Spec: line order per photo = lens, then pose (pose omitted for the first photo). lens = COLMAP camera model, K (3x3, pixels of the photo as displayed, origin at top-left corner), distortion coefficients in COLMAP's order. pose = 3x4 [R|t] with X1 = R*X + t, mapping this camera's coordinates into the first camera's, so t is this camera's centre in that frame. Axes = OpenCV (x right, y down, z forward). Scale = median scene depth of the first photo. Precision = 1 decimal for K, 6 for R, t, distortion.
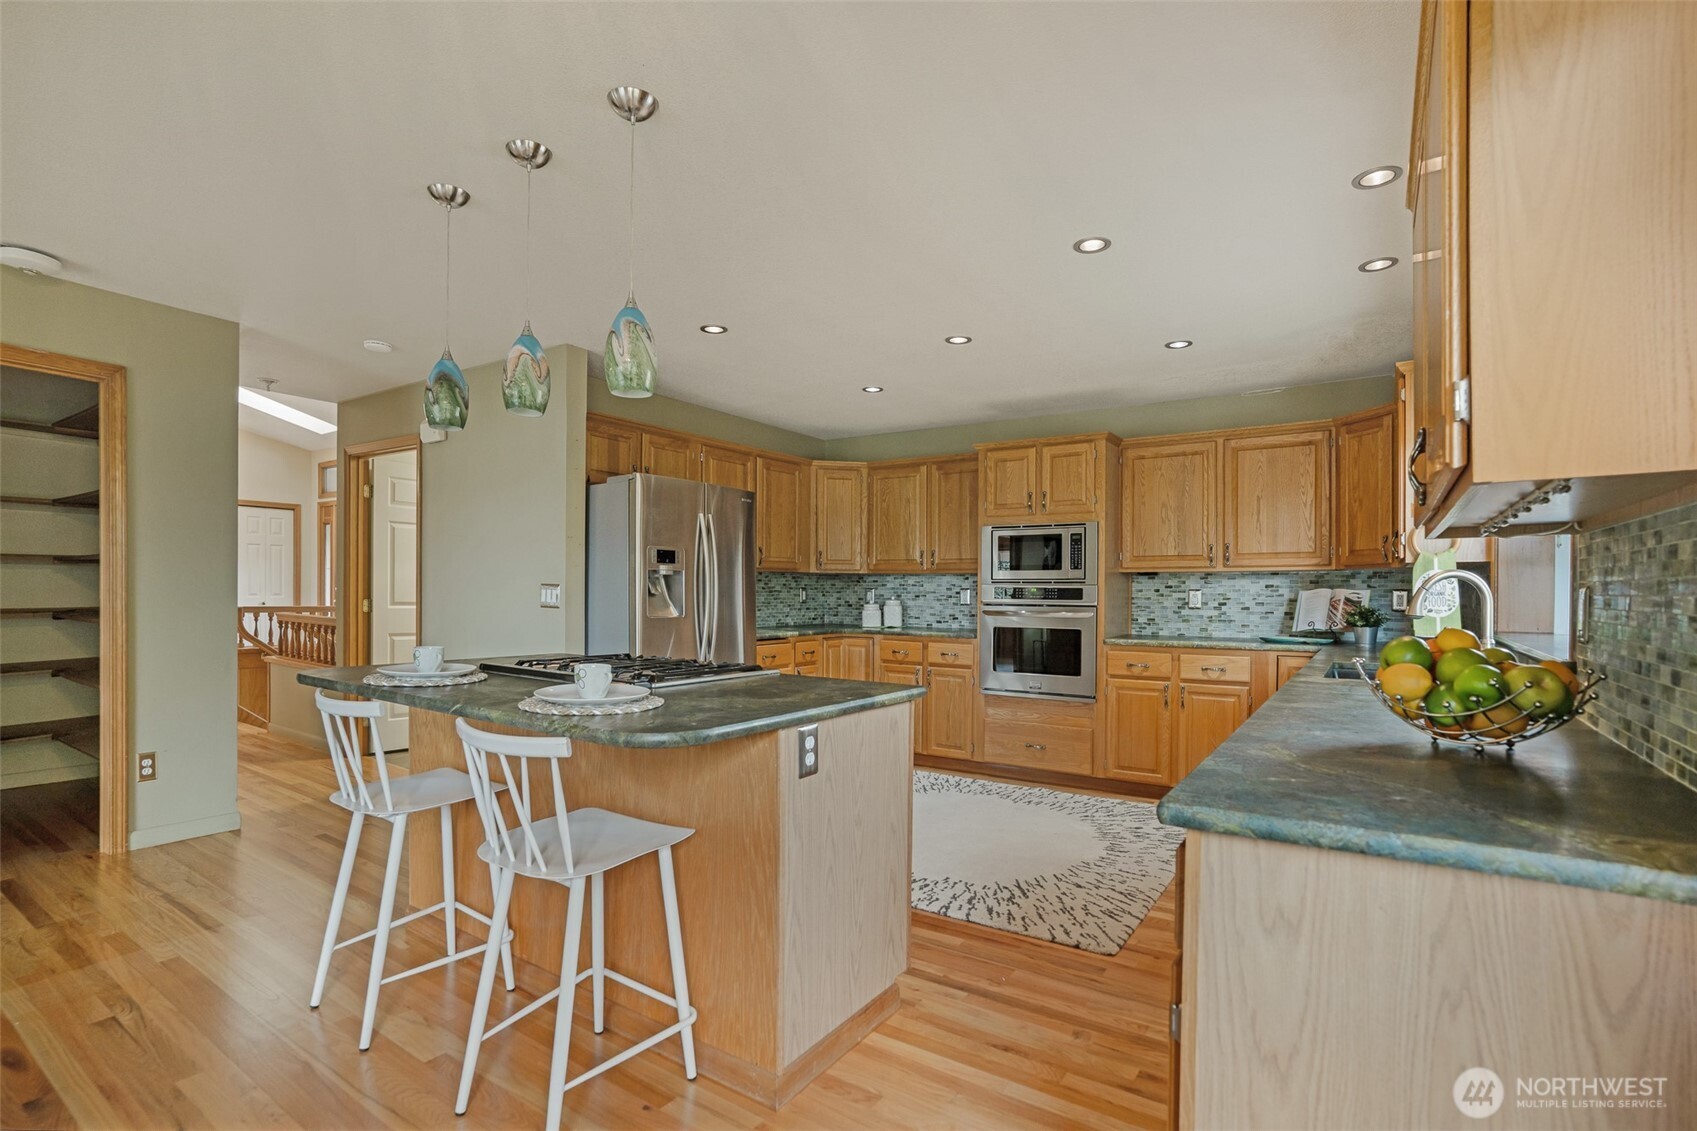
lens RADIAL K [[795.1, 0, 821.8], [0, 795.1, 592.4], [0, 0, 1]] dist [-0.024787, 0.002071]
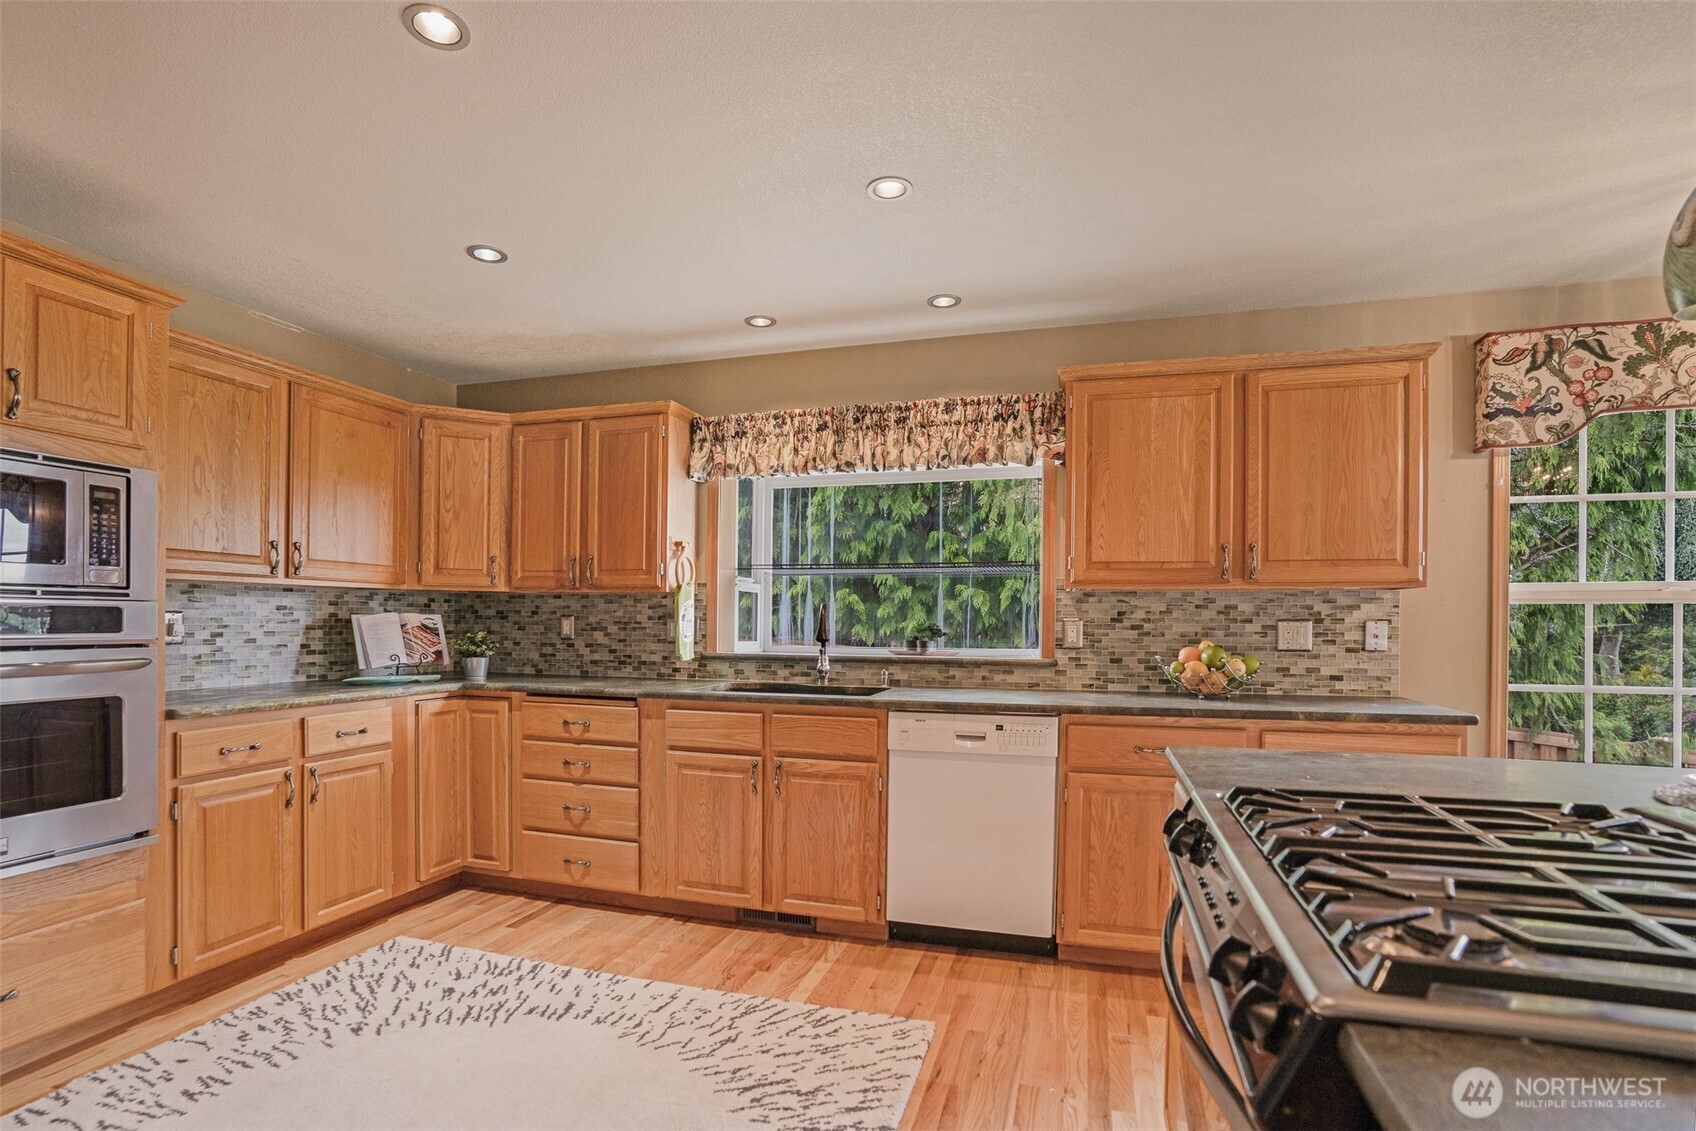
lens RADIAL K [[794.6, 0, 848.3], [0, 794.6, 624.0], [0, 0, 1]] dist [-0.024787, 0.002071]
pose [[-0.310192, -0.006105, 0.950654, -0.259169], [-0.006097, 0.999972, 0.004432, 0.000419], [-0.950654, -0.004421, -0.310220, 0.790157]]
